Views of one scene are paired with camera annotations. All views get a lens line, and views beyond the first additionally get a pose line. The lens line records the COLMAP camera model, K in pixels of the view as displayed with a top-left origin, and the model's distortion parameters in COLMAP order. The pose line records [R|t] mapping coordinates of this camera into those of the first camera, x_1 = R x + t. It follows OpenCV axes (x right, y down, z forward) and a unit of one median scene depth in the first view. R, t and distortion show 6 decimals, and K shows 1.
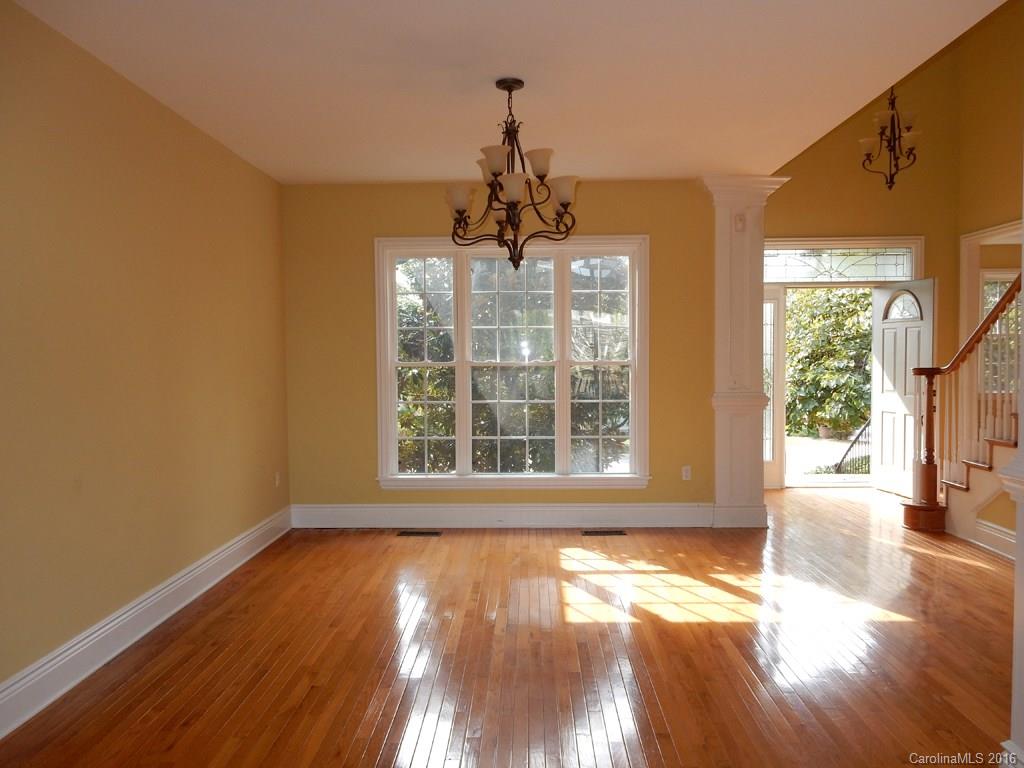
lens RADIAL K [[755.8, 0, 511.9], [0, 755.8, 390.1], [0, 0, 1]] dist [-0.000283, -0.003092]
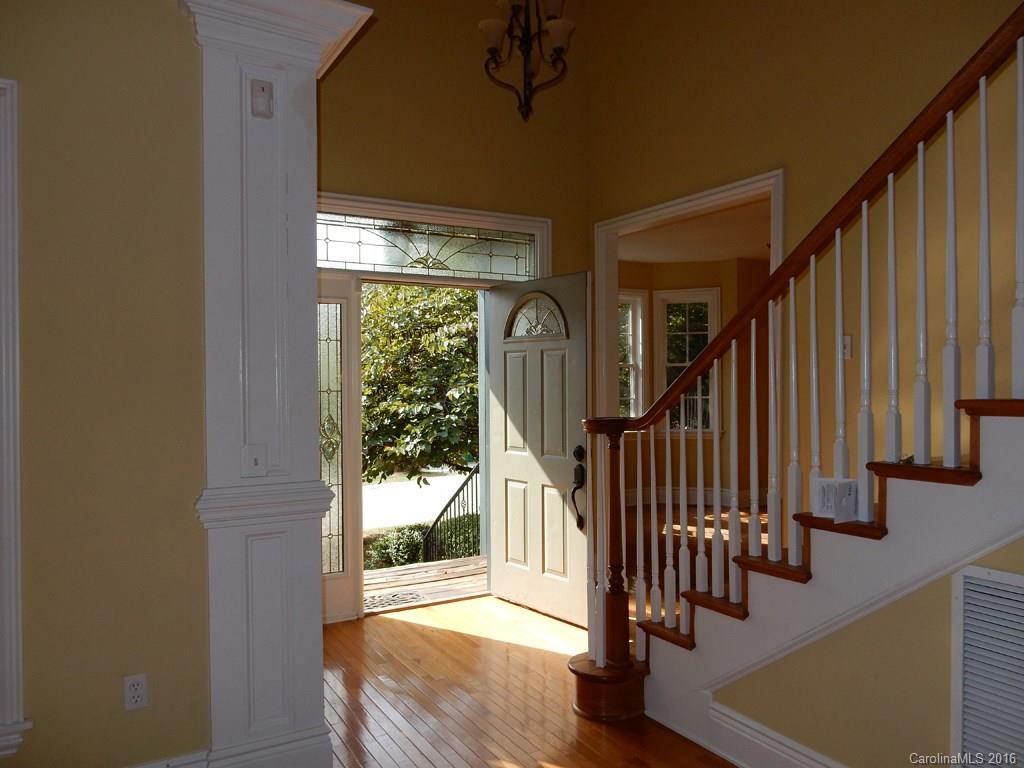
lens RADIAL K [[755.8, 0, 527.8], [0, 755.8, 401.4], [0, 0, 1]] dist [-0.000283, -0.003092]
pose [[0.840452, -0.010285, 0.541788, 0.199926], [0.021419, 0.999669, -0.014250, -0.036615], [-0.541462, 0.023581, 0.840394, 0.573208]]
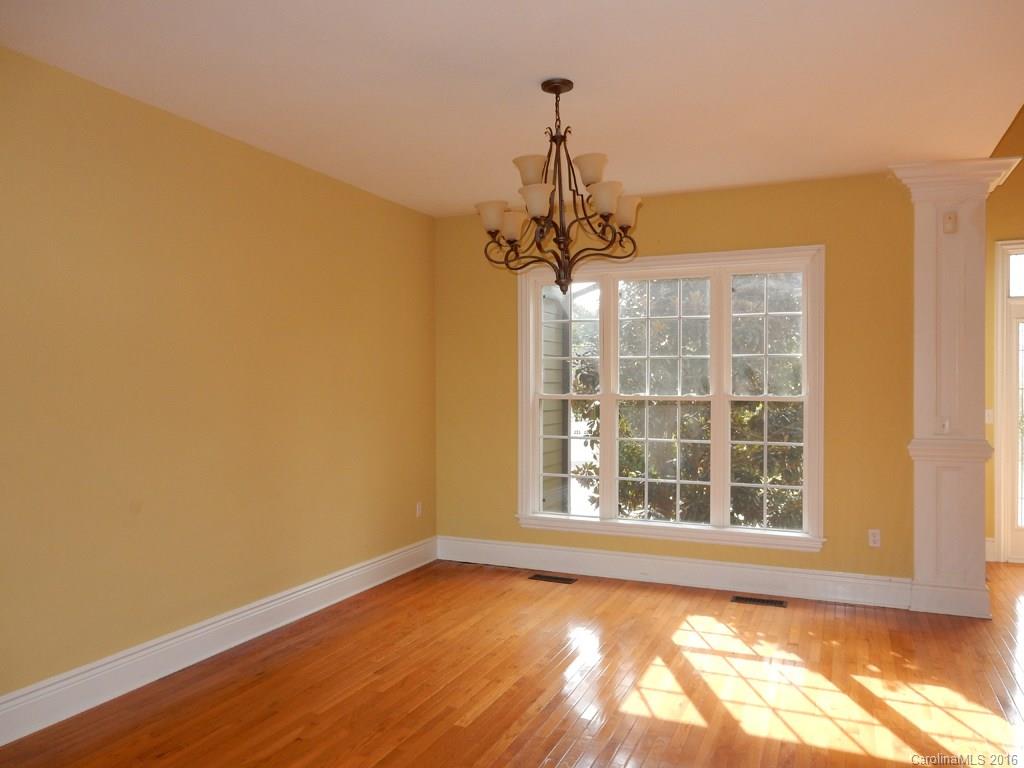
lens RADIAL K [[755.8, 0, 513.4], [0, 755.8, 387.8], [0, 0, 1]] dist [-0.000283, -0.003092]
pose [[0.923249, 0.009688, -0.384079, 0.193790], [-0.024383, 0.999144, -0.033412, -0.013205], [0.383427, 0.040212, 0.922695, 0.116231]]
